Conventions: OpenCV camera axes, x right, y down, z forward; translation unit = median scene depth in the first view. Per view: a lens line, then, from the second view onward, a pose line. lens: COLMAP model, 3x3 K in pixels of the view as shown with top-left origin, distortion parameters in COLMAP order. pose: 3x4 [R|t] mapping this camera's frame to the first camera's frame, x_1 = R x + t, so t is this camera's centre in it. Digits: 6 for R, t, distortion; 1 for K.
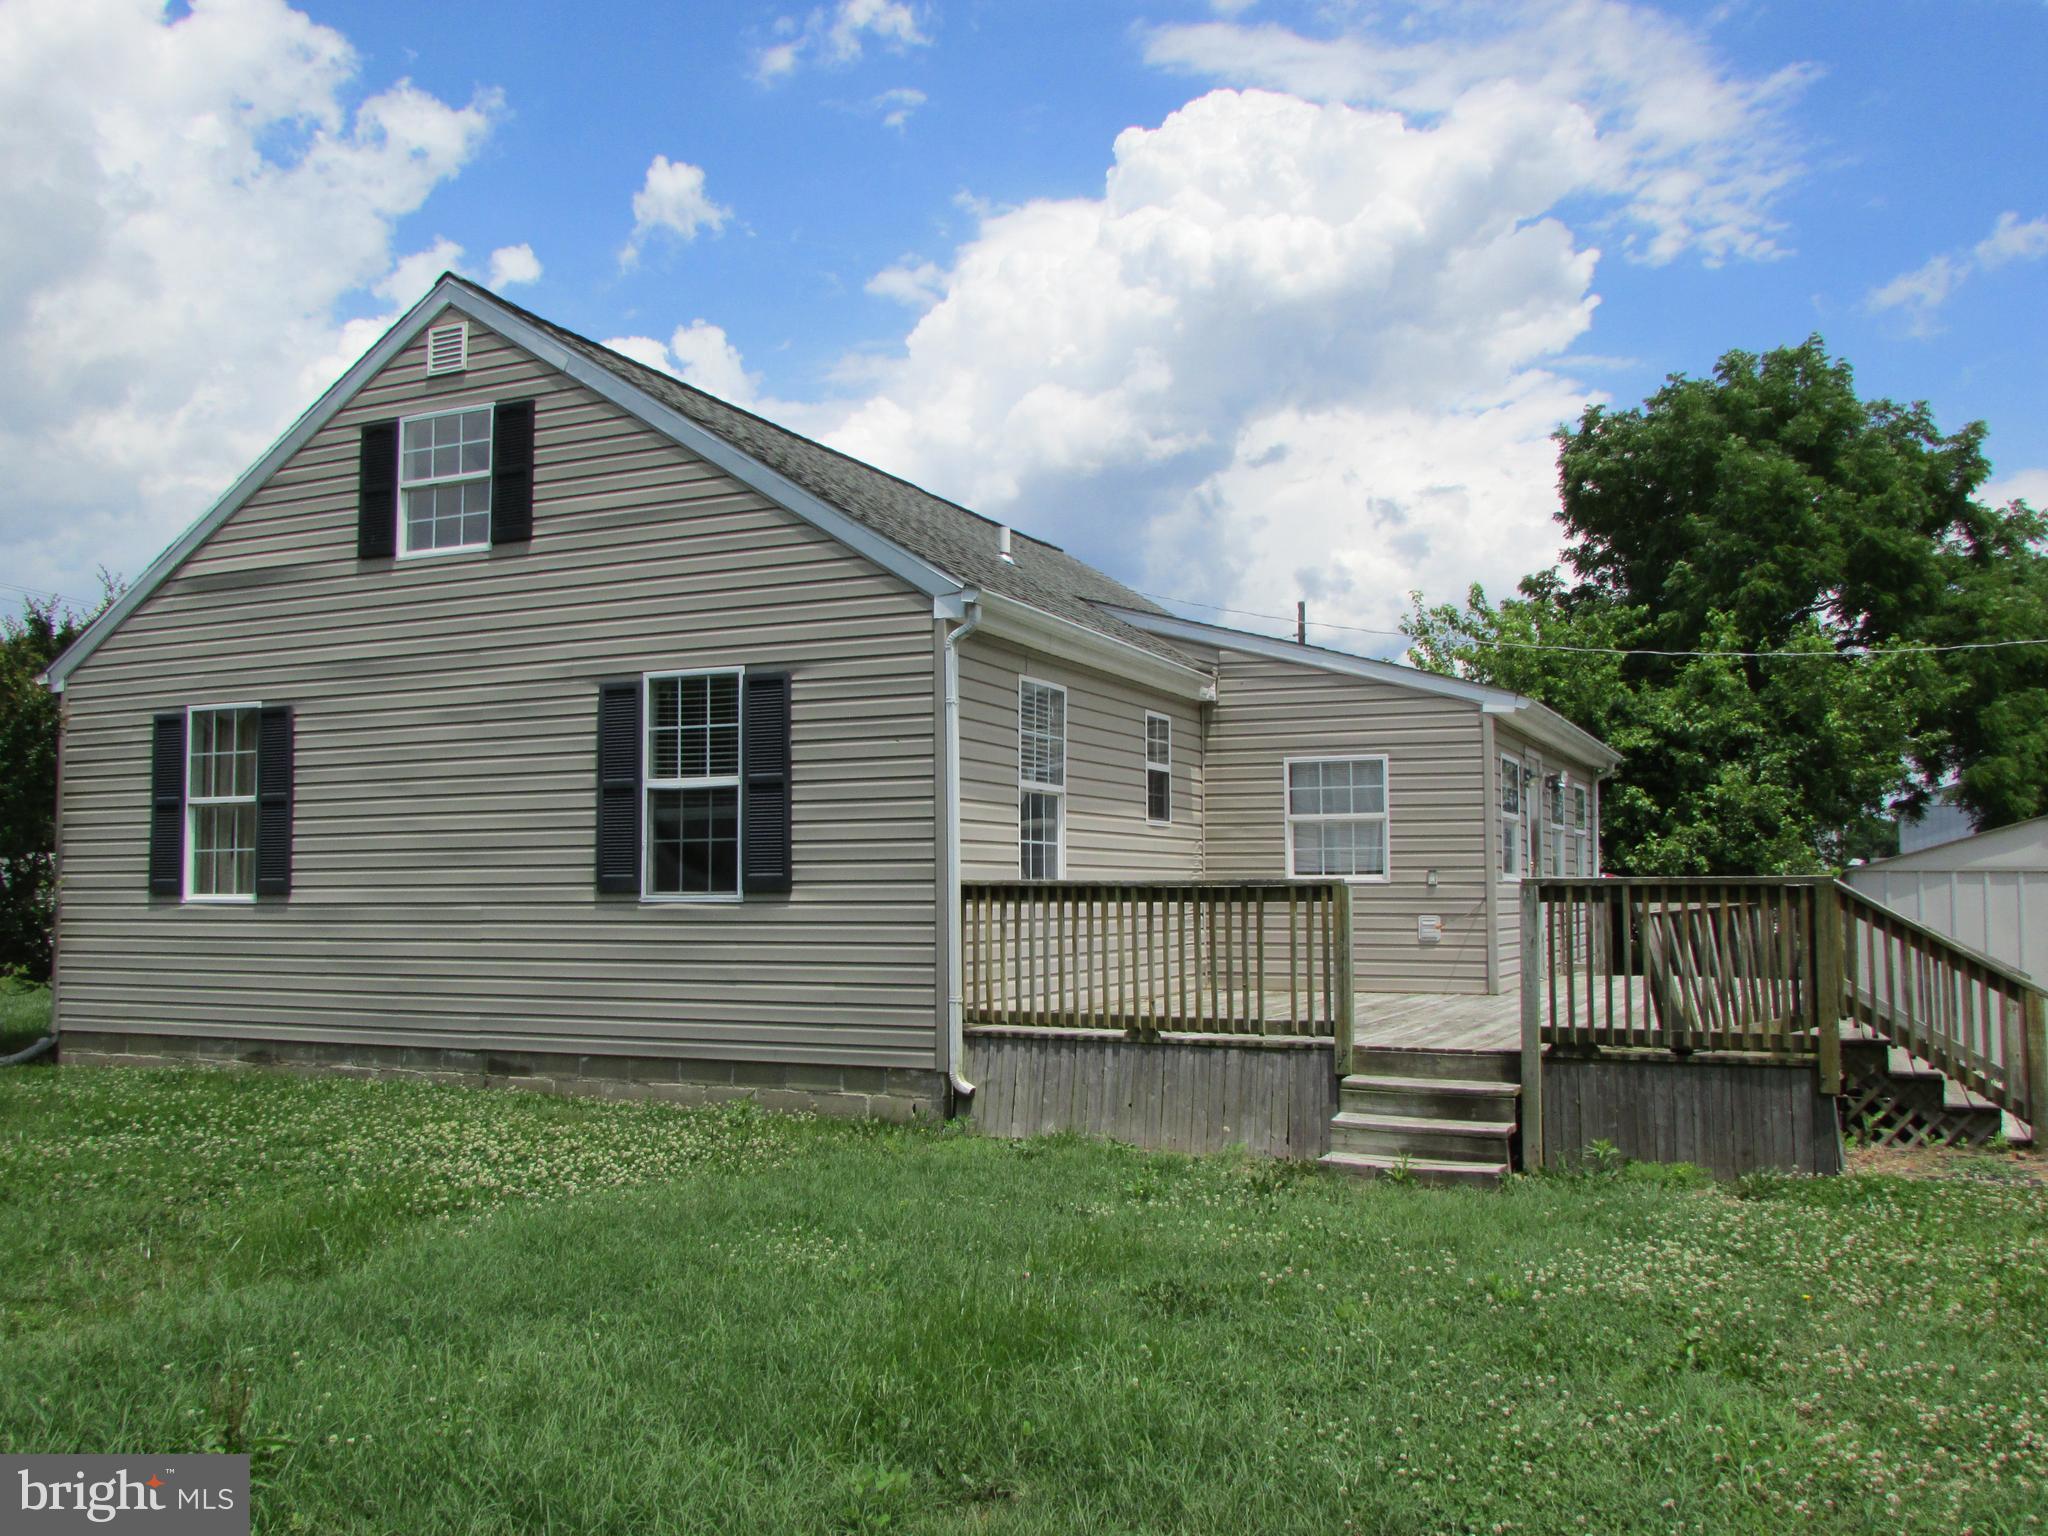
lens RADIAL K [[1764.4, 0, 1029.2], [0, 1764.4, 767.1], [0, 0, 1]] dist [0.001993, 0.015310]
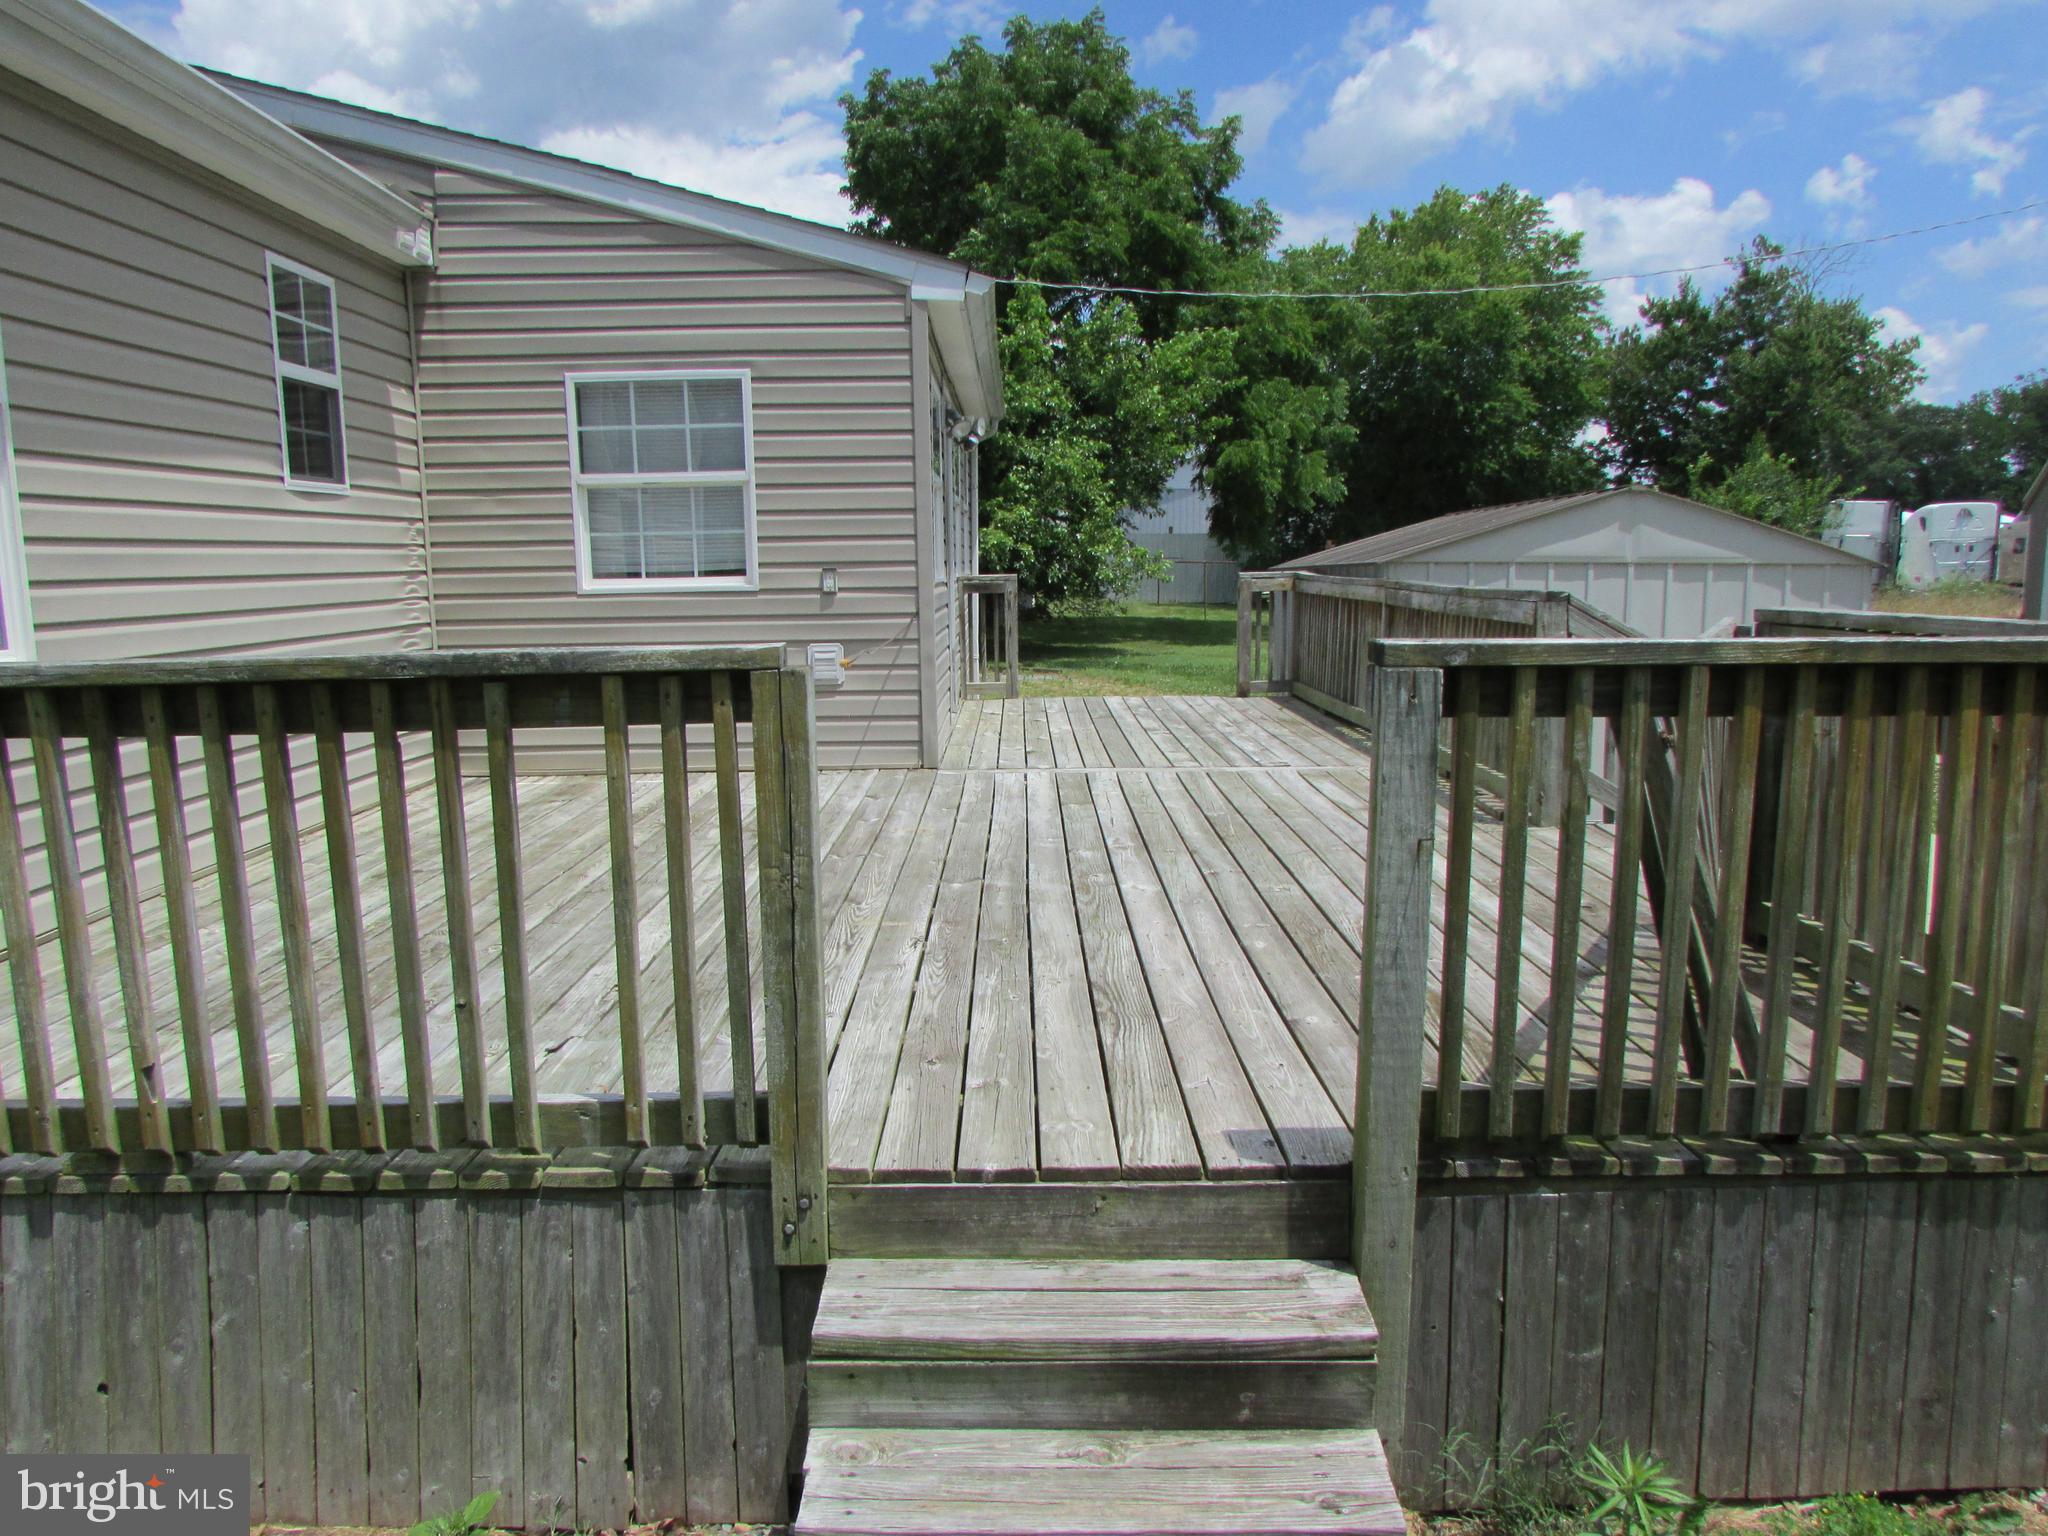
lens RADIAL K [[1394.5, 0, 1029.6], [0, 1394.5, 764.2], [0, 0, 1]] dist [-0.021659, 0.004662]
pose [[0.898381, -0.078926, 0.432068, 0.073781], [-0.015388, 0.977462, 0.210549, 0.020932], [-0.438948, -0.195801, 0.876919, 0.505574]]
